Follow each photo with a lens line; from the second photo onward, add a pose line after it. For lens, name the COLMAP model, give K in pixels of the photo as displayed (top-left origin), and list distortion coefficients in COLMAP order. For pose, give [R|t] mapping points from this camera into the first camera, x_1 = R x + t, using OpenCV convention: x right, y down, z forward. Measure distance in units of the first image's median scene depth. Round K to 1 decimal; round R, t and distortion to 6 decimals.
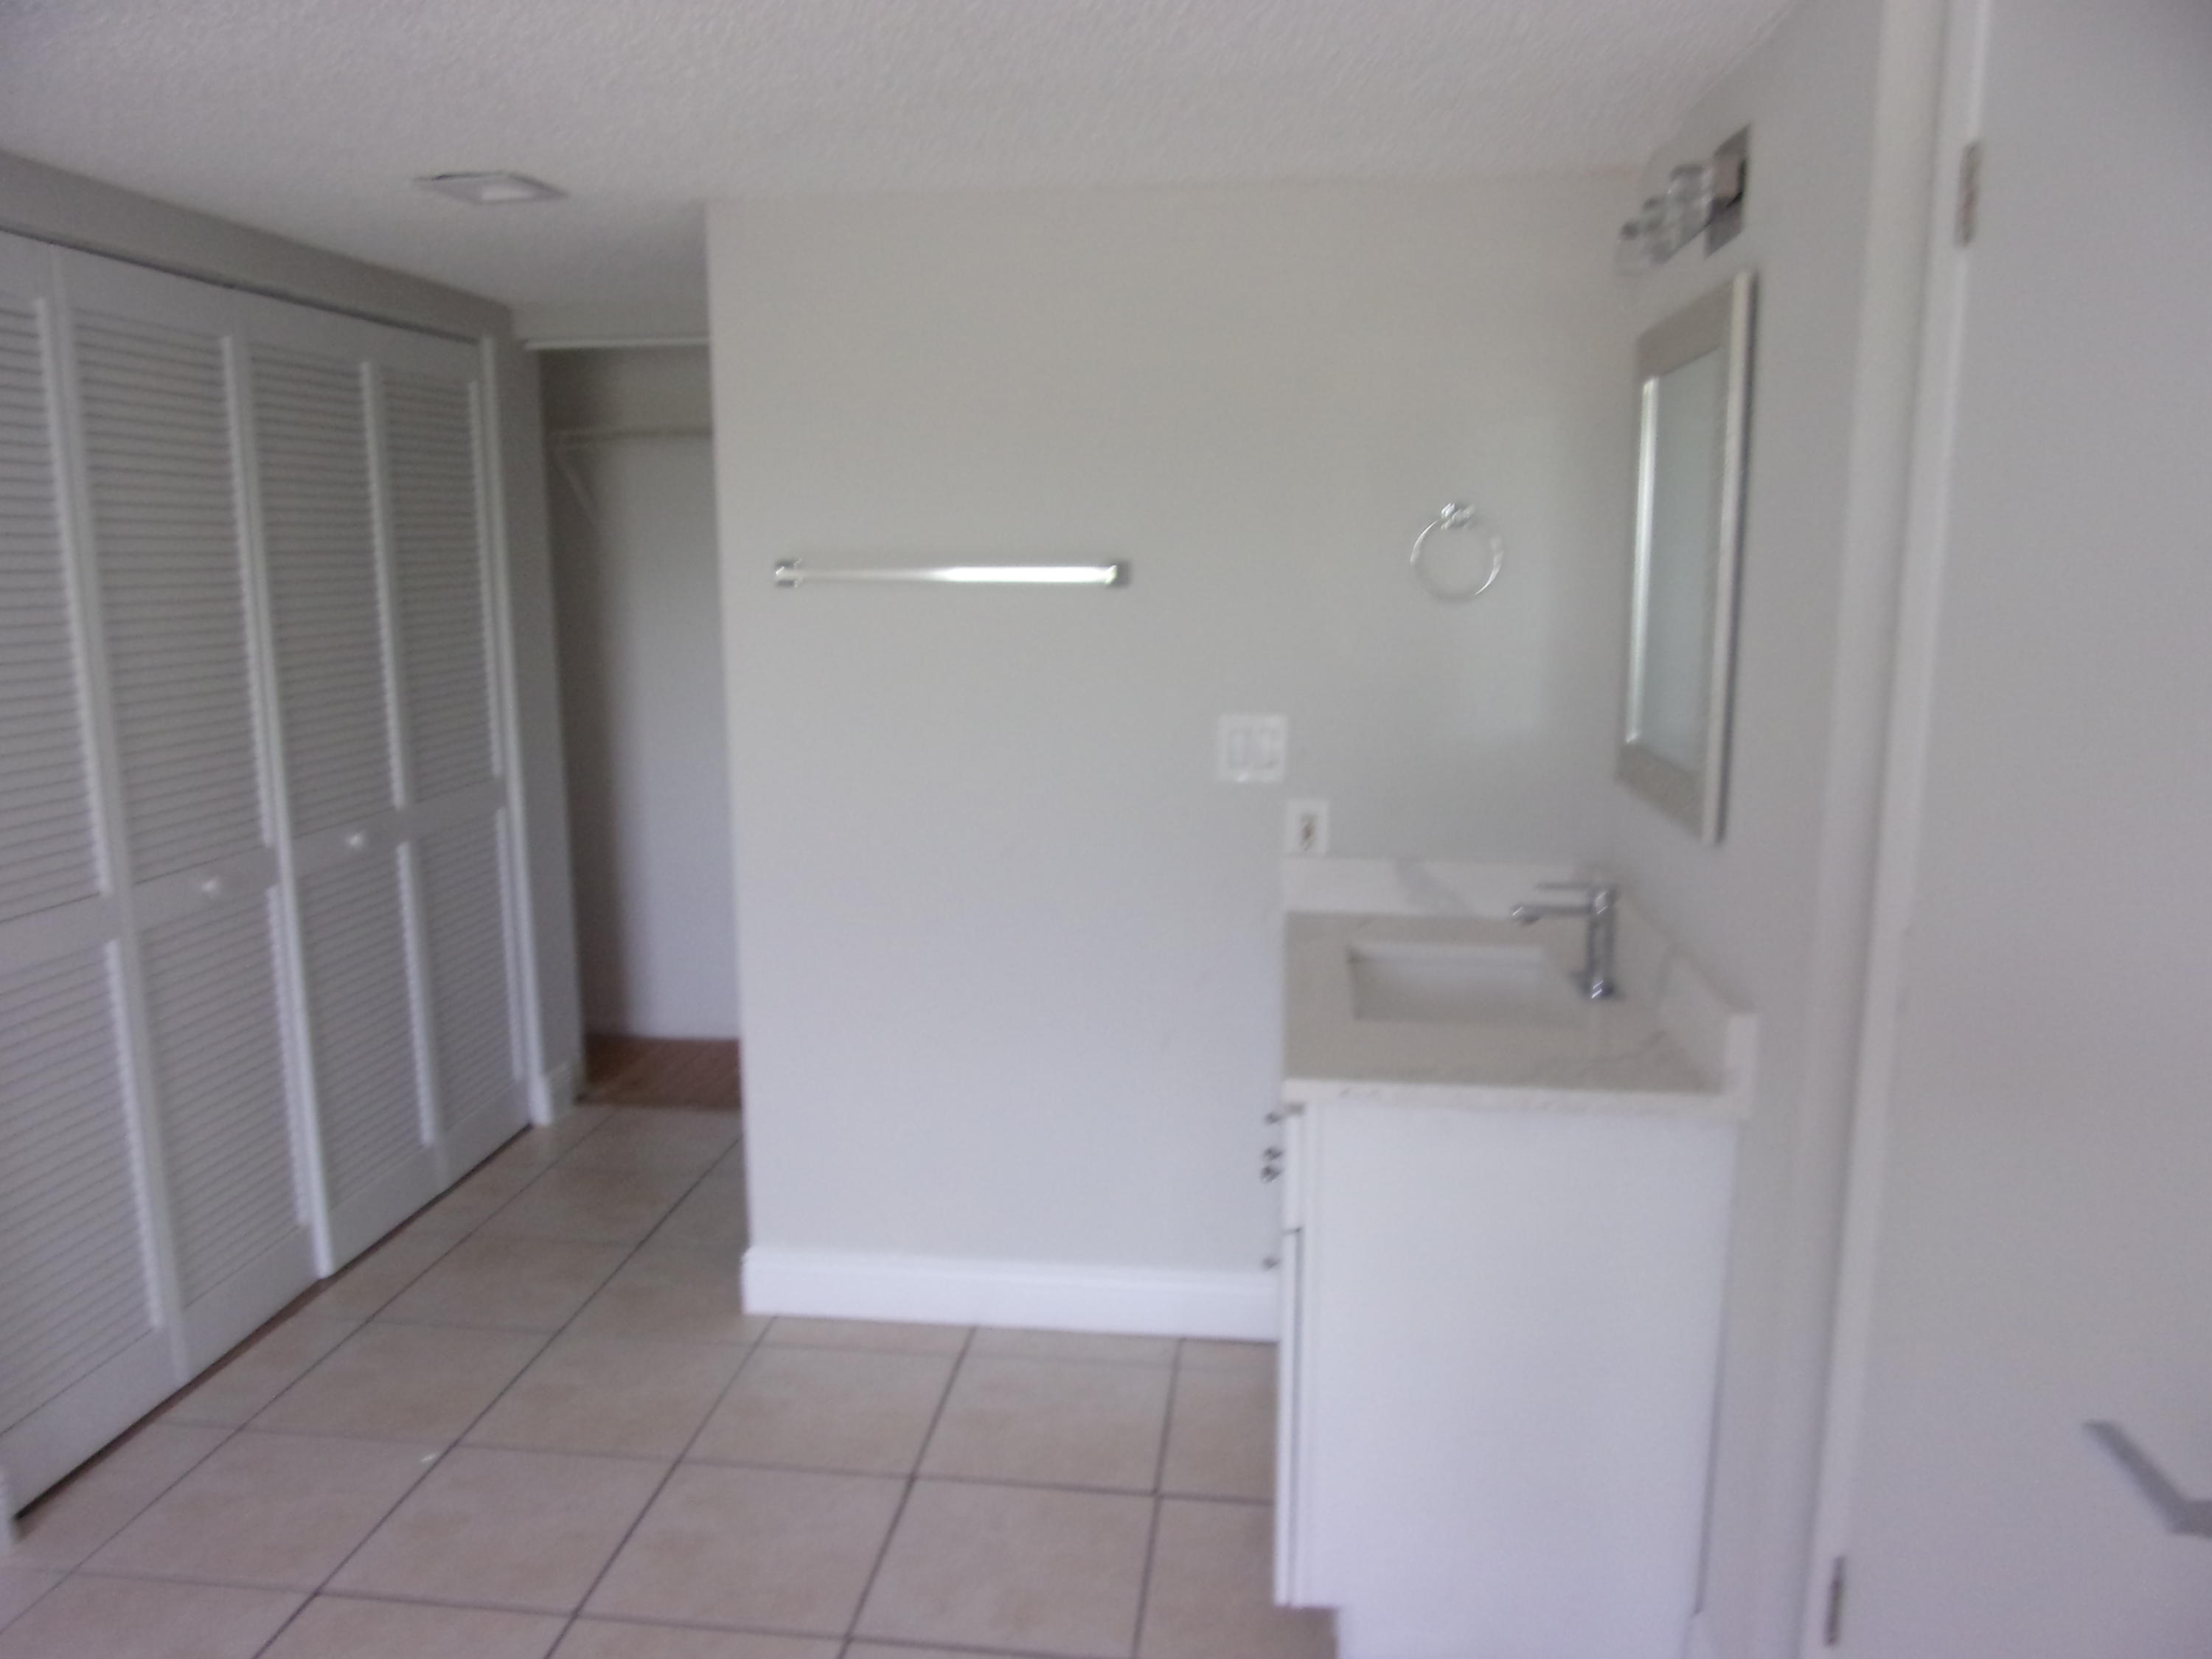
lens RADIAL K [[1561.7, 0, 1106.0], [0, 1561.7, 829.5], [0, 0, 1]] dist [-0.018249, -0.000309]
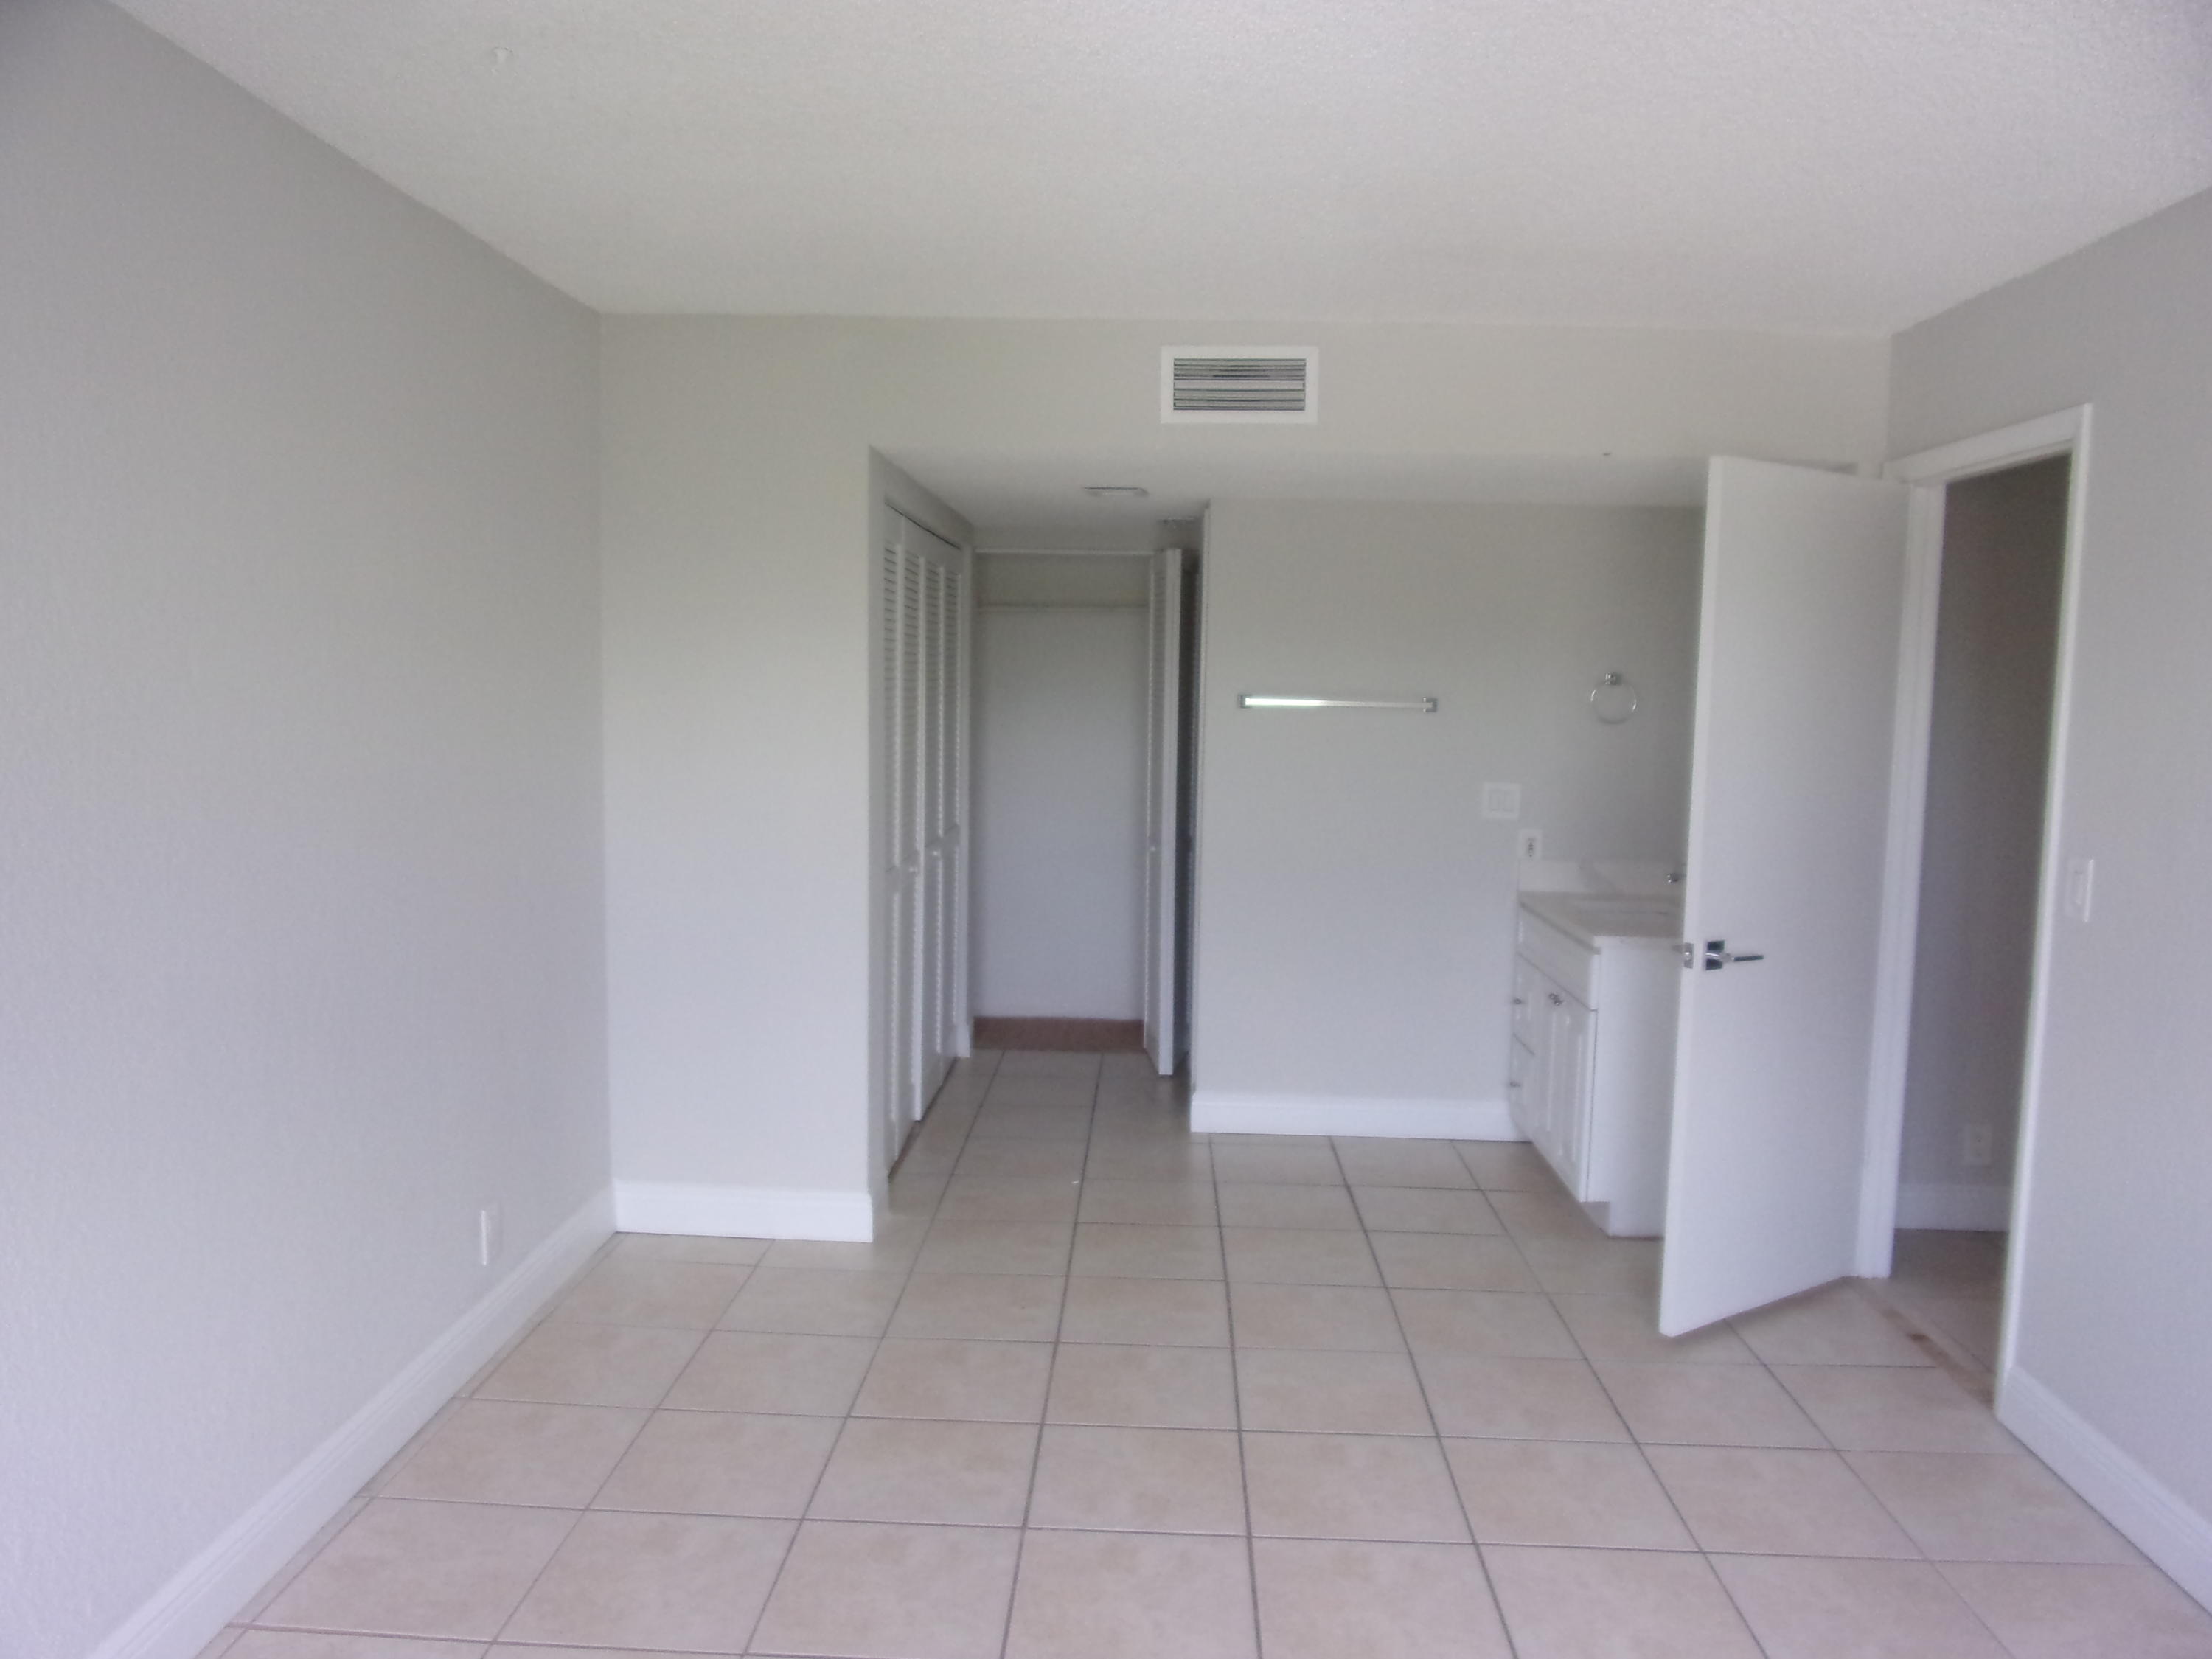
lens RADIAL K [[1561.7, 0, 1106.0], [0, 1561.7, 829.5], [0, 0, 1]] dist [-0.018249, -0.000309]
pose [[0.996077, 0.018070, 0.086622, -0.524381], [-0.010693, 0.996334, -0.084880, 0.141488], [-0.087838, 0.083621, 0.992619, -0.770893]]
